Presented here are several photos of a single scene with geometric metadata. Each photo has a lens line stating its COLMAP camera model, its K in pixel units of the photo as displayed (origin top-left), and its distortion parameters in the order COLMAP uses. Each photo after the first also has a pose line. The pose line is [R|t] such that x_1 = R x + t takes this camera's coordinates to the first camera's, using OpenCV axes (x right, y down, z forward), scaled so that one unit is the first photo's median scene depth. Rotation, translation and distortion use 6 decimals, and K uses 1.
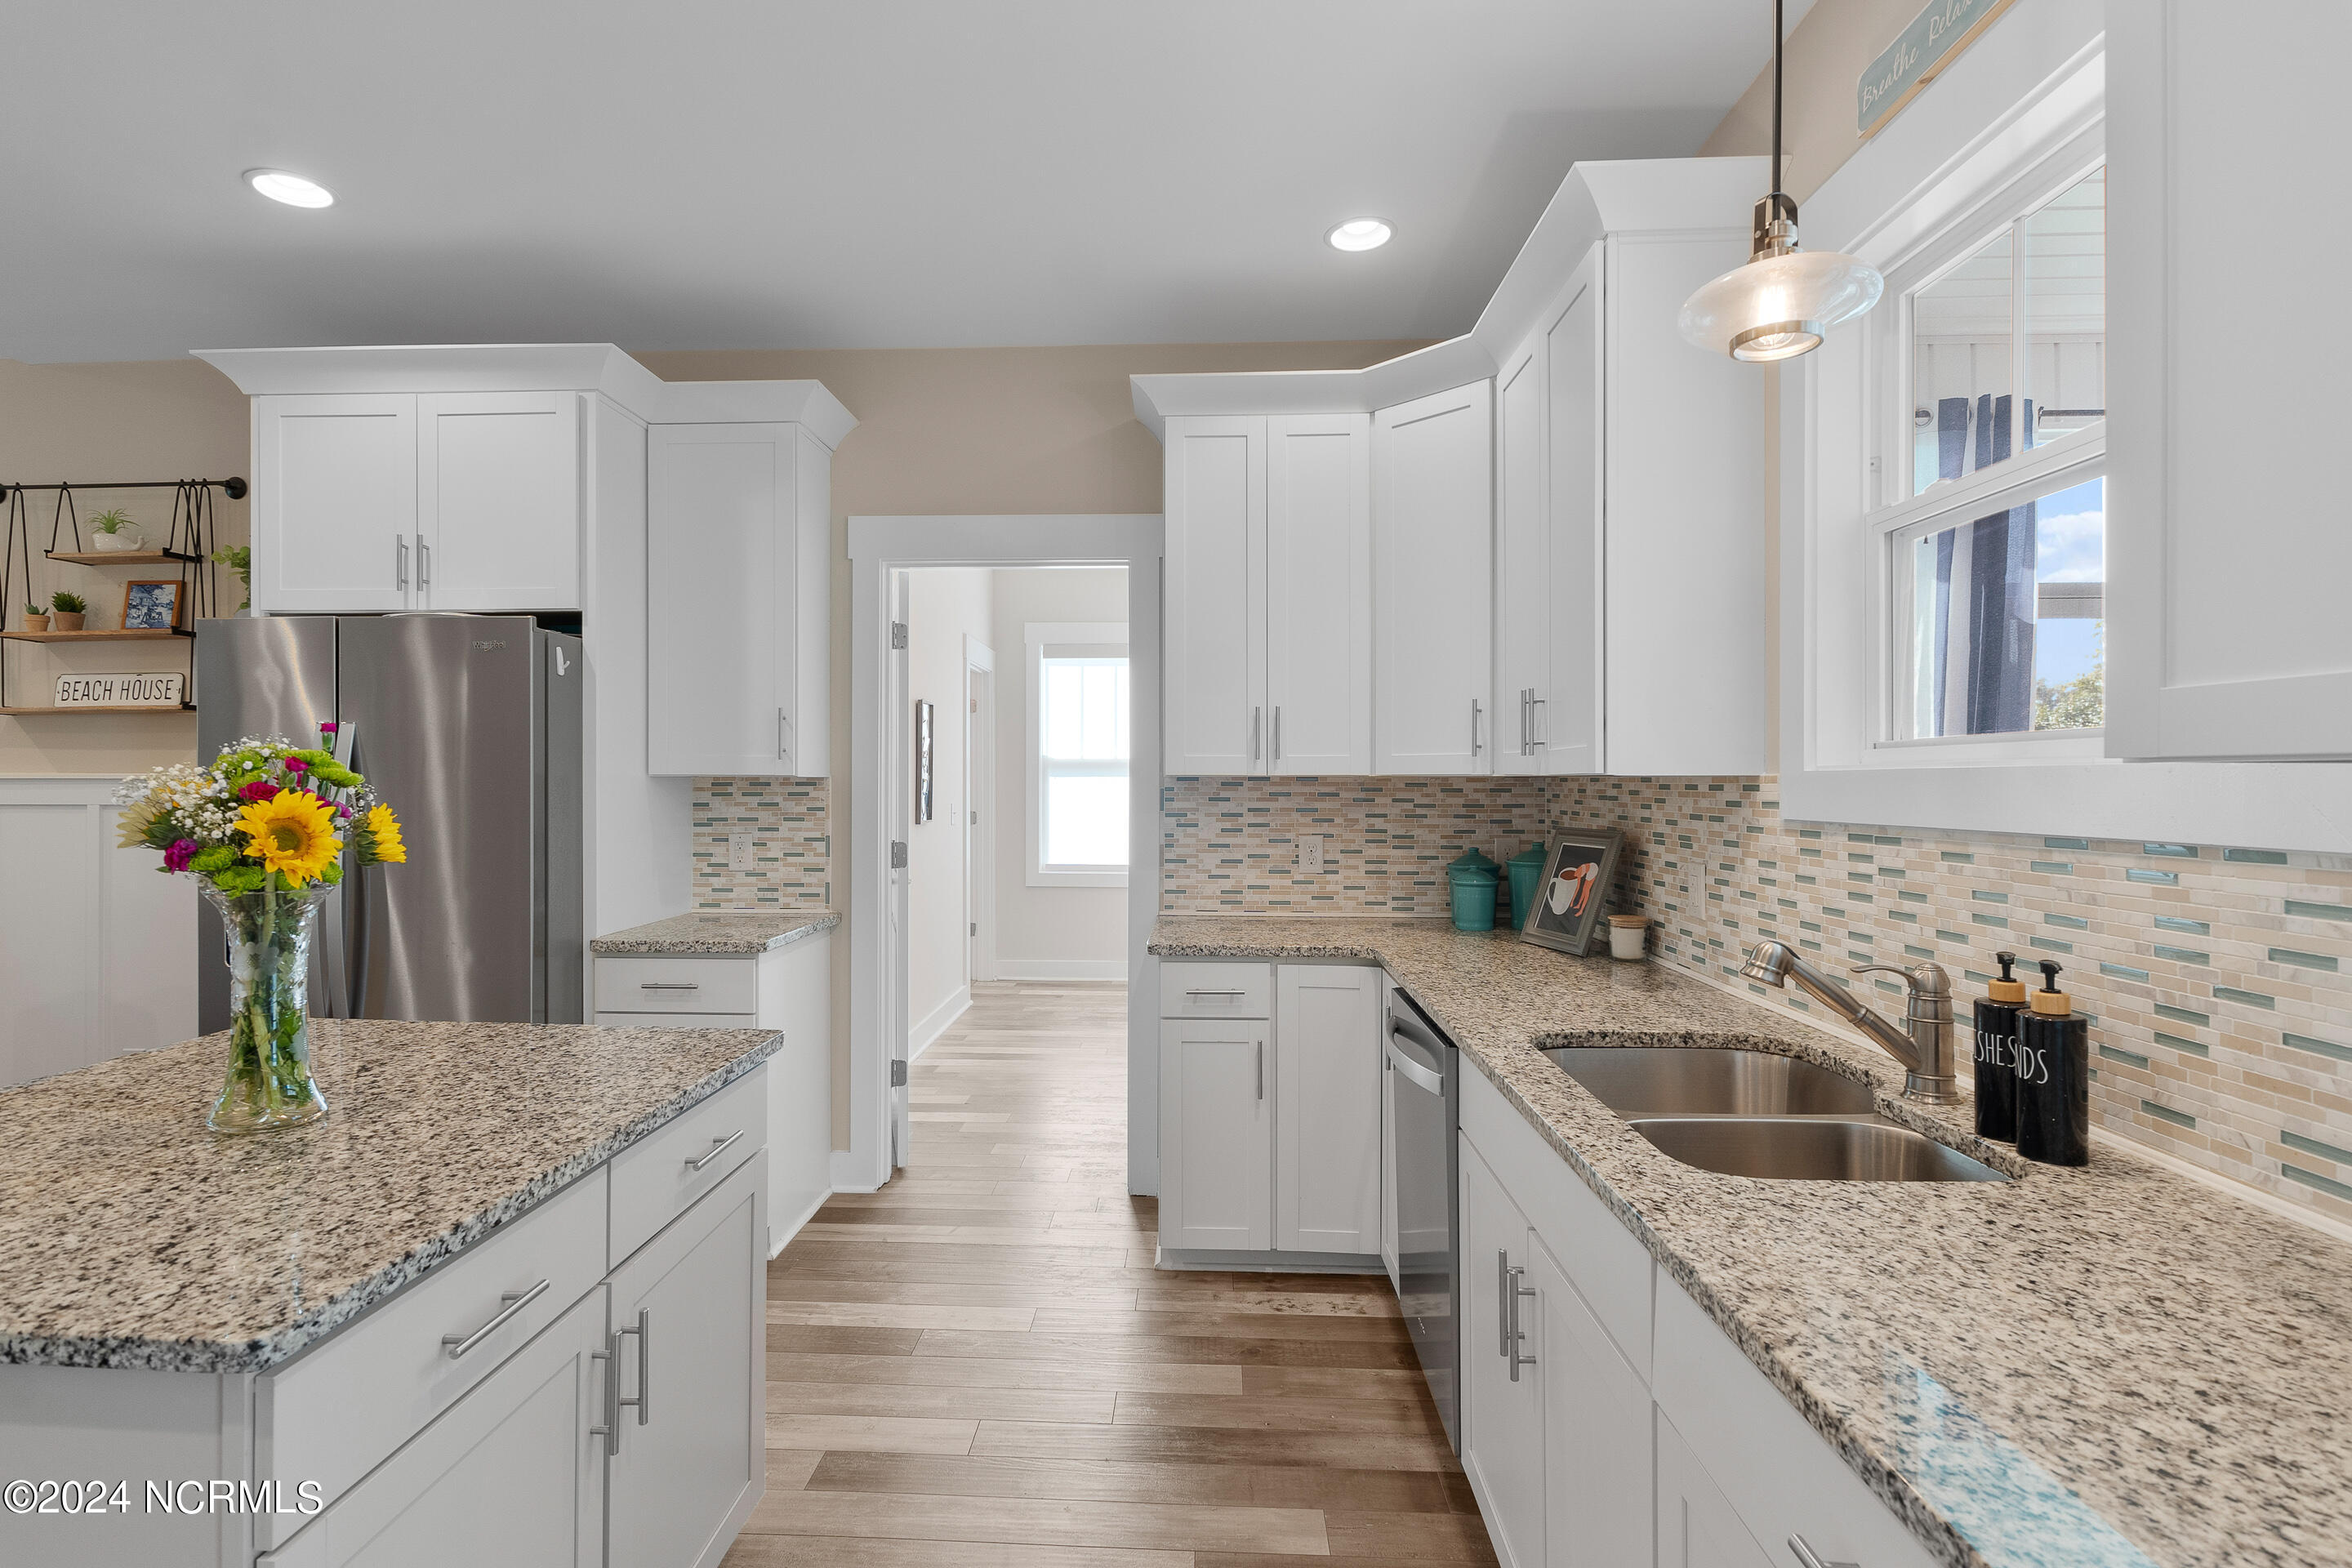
lens RADIAL K [[1112.1, 0, 1186.2], [0, 1112.1, 796.7], [0, 0, 1]] dist [-0.003961, 0.000989]
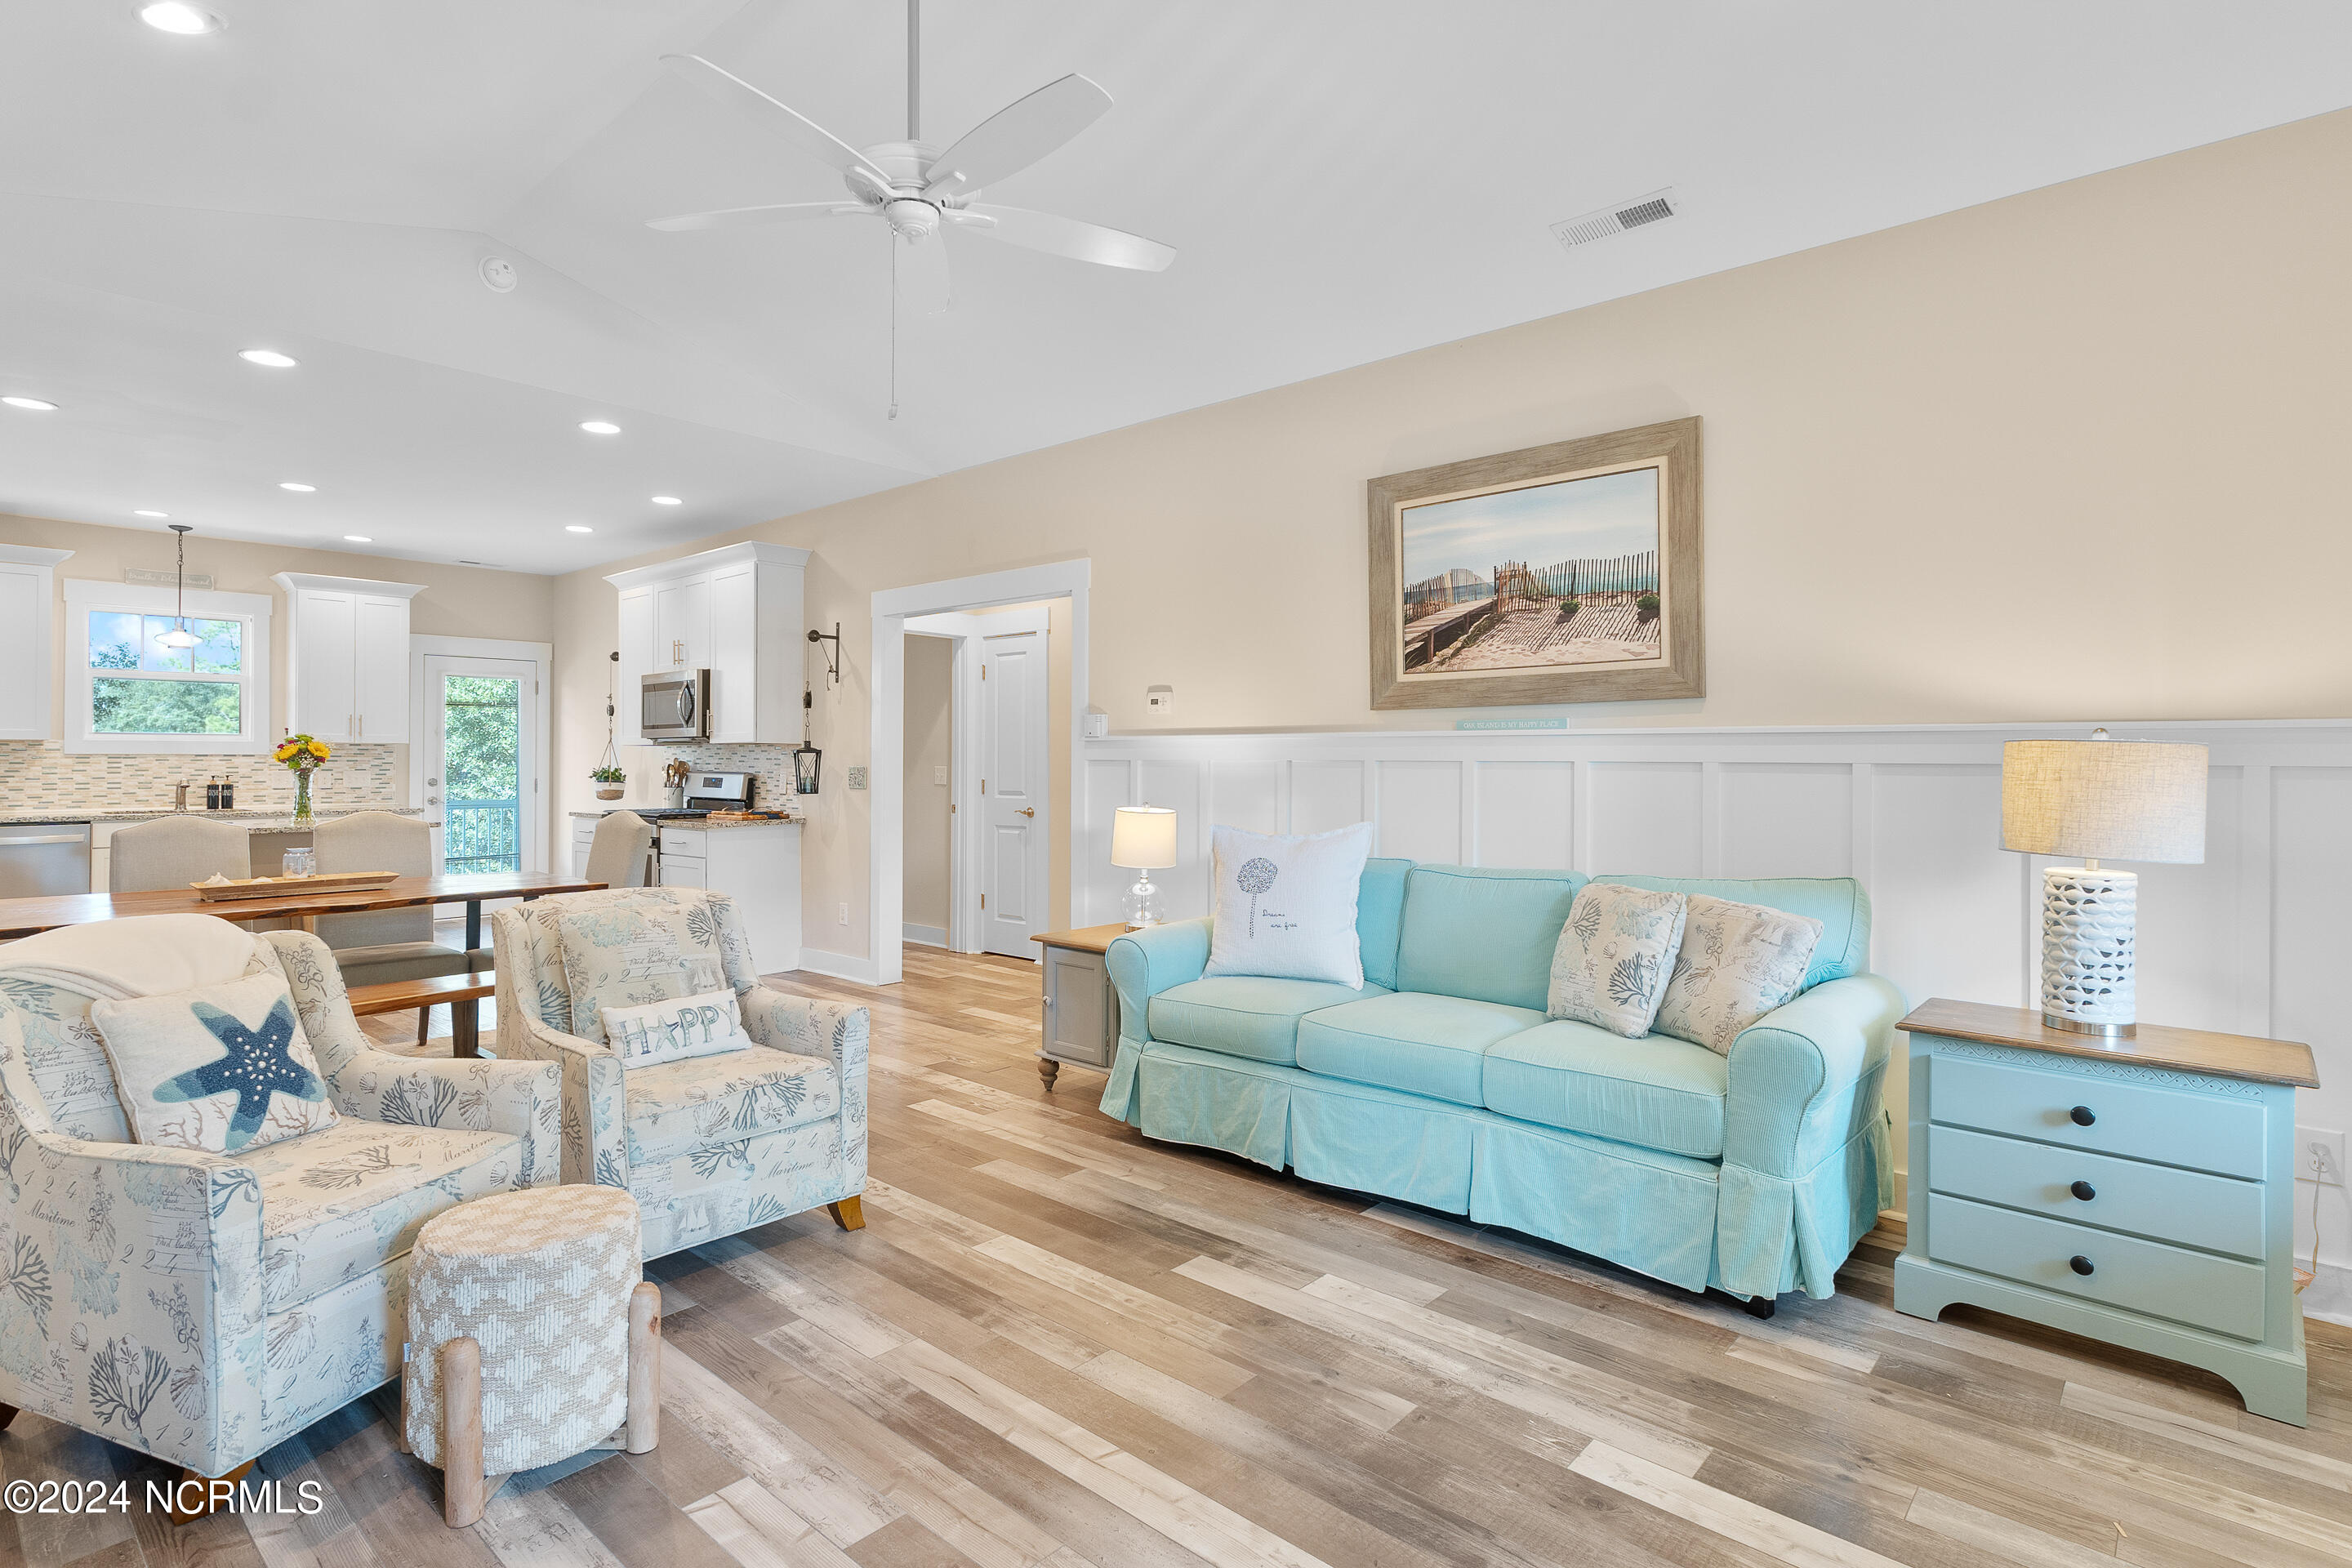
lens RADIAL K [[1112.1, 0, 1161.7], [0, 1112.1, 754.2], [0, 0, 1]] dist [-0.003961, 0.000989]
pose [[-0.781282, 0.000575, 0.624179, -4.279387], [0.006458, 0.999953, 0.007162, 0.019292], [-0.624145, 0.009627, -0.781249, 1.592723]]
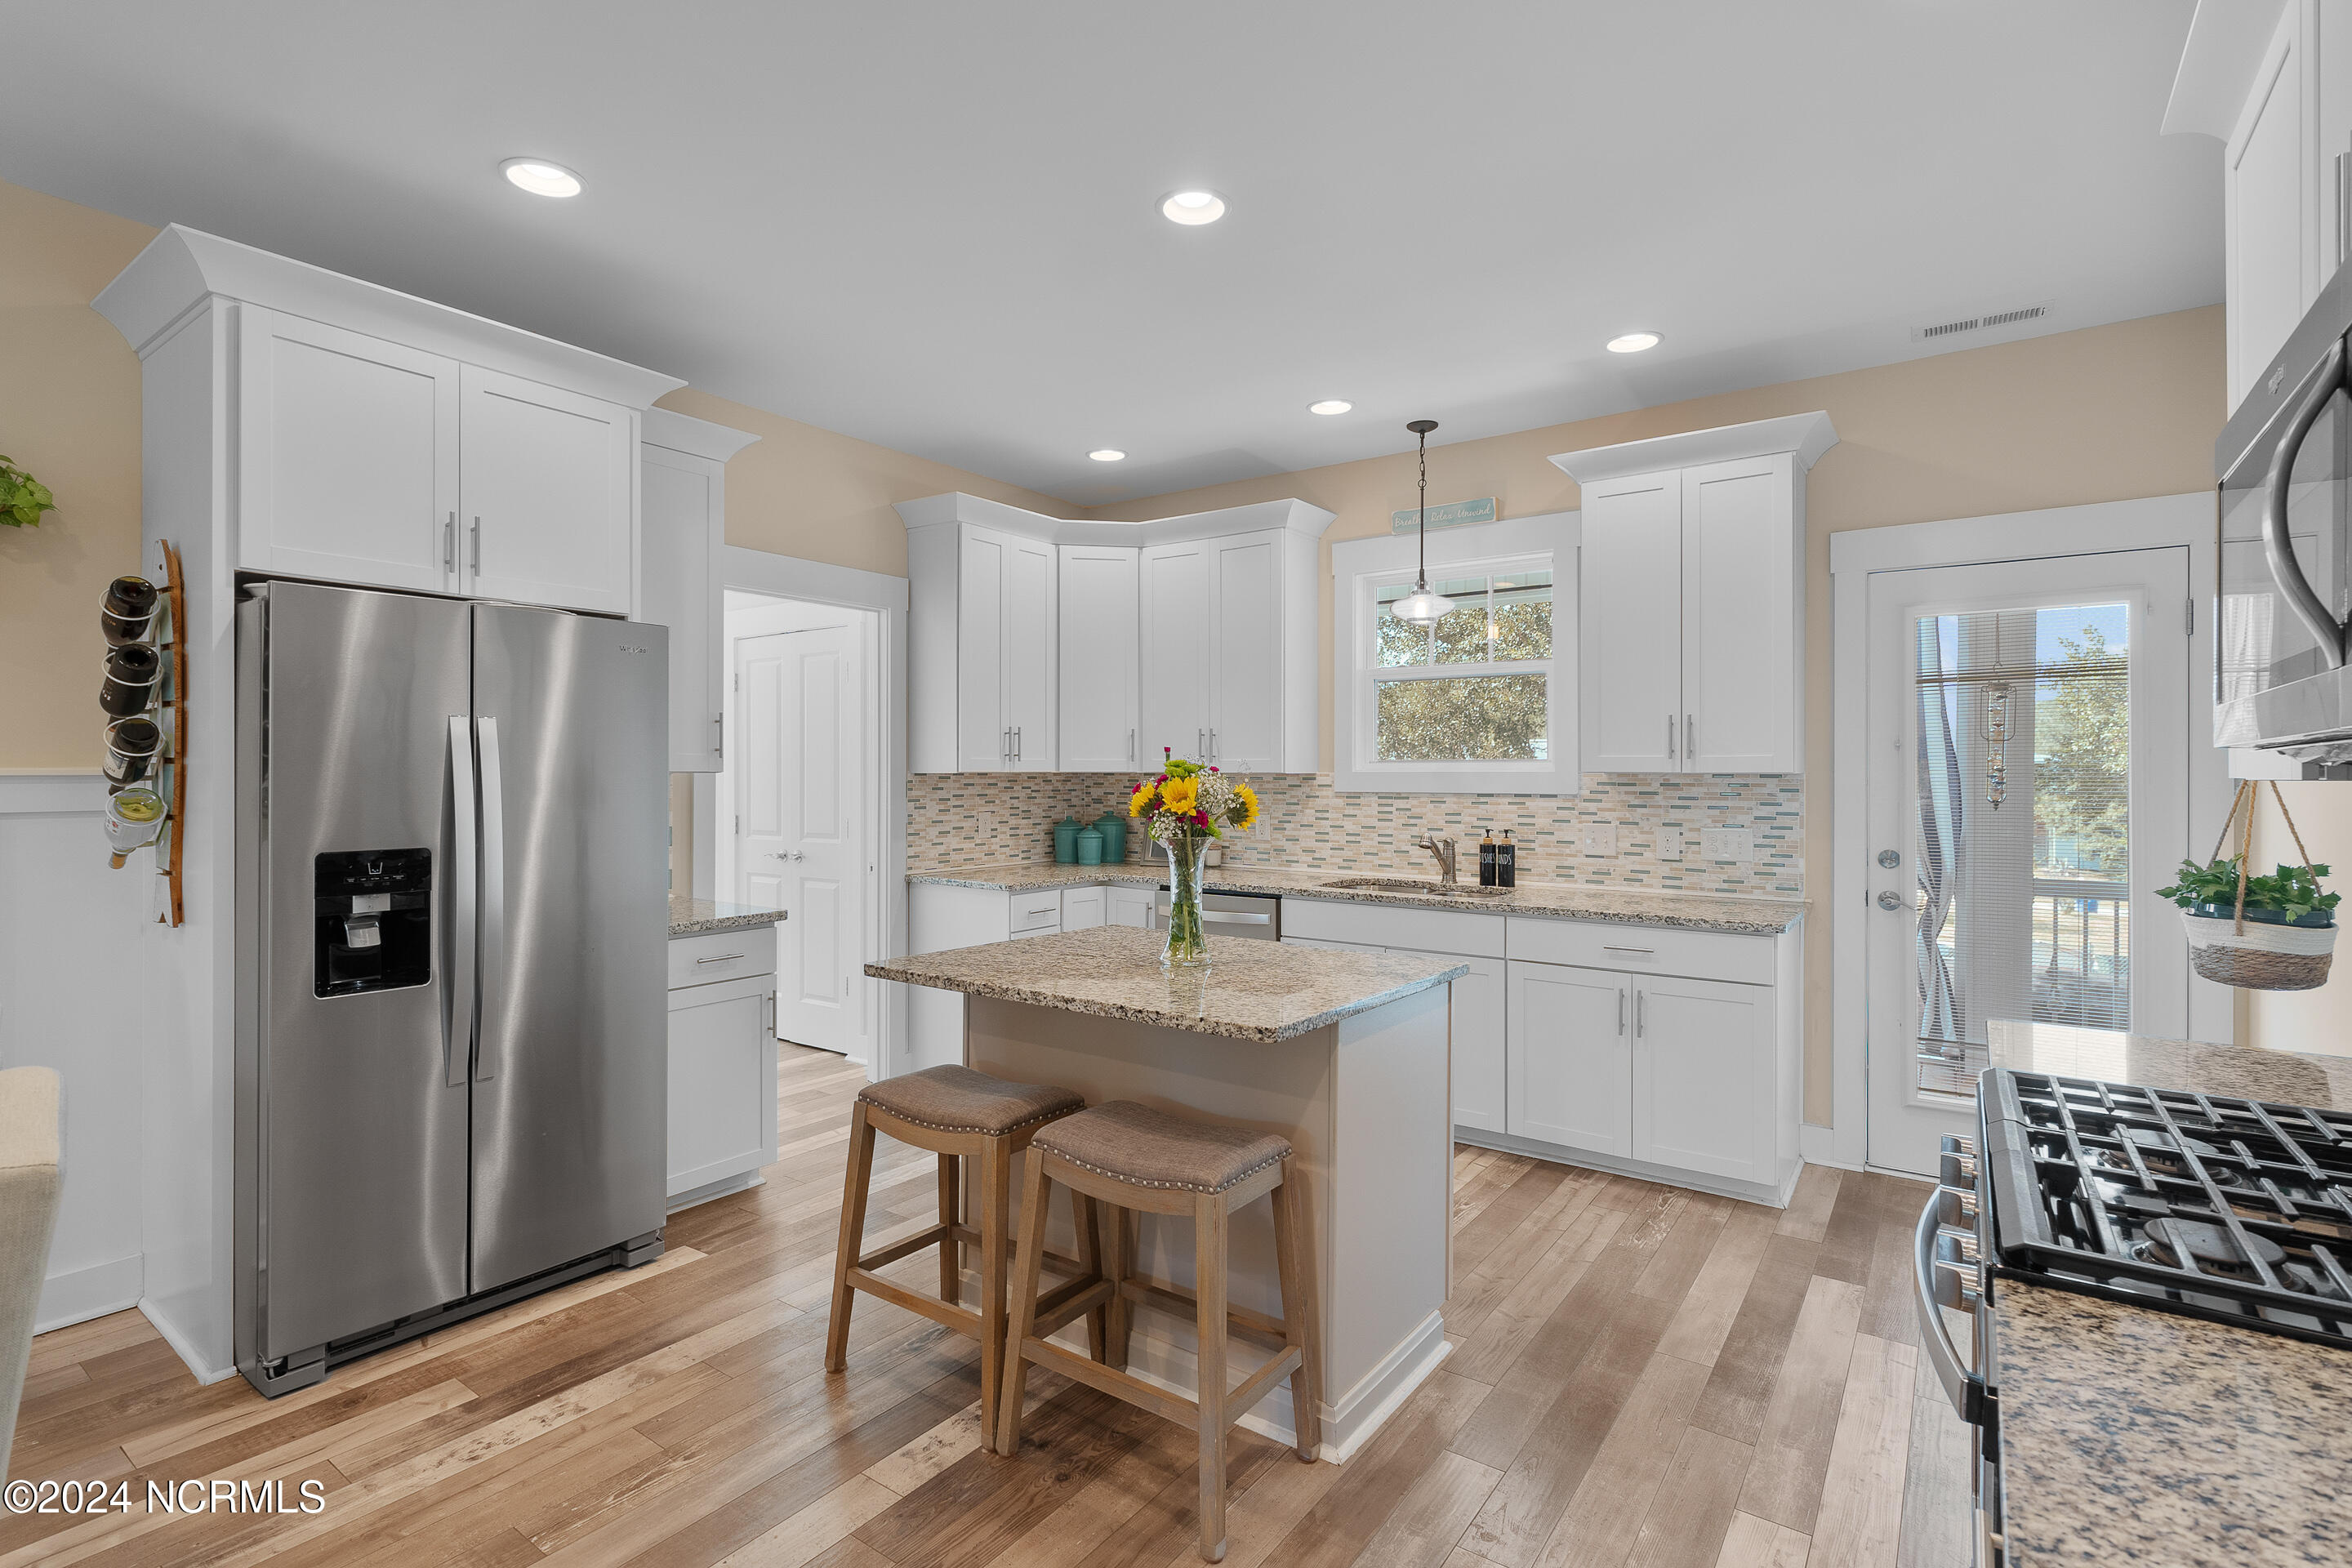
lens RADIAL K [[1112.1, 0, 1159.7], [0, 1112.1, 780.4], [0, 0, 1]] dist [-0.003961, 0.000989]
pose [[0.549767, -0.005531, 0.835300, -1.707224], [0.010531, 0.999944, -0.000311, -0.007515], [-0.835252, 0.008968, 0.549795, 0.003817]]
